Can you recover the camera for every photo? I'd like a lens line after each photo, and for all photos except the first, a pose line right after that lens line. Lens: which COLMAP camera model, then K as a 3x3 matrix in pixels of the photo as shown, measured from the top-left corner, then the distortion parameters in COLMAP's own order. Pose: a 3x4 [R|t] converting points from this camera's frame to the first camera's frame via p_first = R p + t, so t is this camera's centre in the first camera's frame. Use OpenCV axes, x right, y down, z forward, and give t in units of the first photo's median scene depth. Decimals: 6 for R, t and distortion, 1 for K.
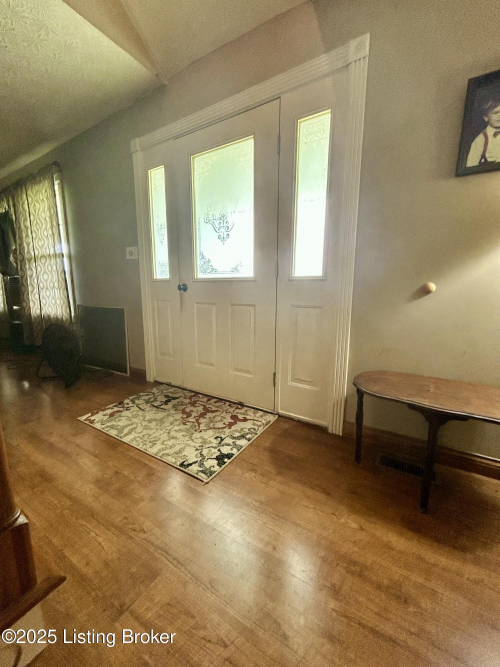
lens RADIAL K [[269.7, 0, 250.0], [0, 269.7, 333.5], [0, 0, 1]] dist [-0.002448, 0.002253]
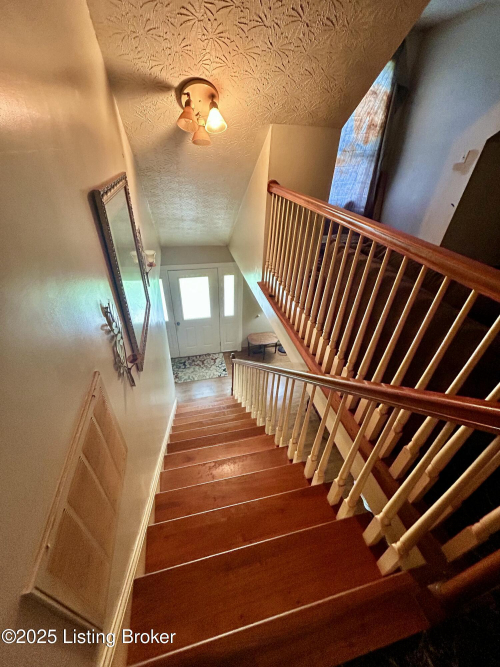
lens RADIAL K [[269.7, 0, 250.0], [0, 269.7, 333.5], [0, 0, 1]] dist [-0.002448, 0.002253]
pose [[0.706392, -0.391377, 0.589774, -1.503975], [0.094380, 0.877866, 0.469514, -1.406823], [-0.701500, -0.275998, 0.657057, -1.316399]]
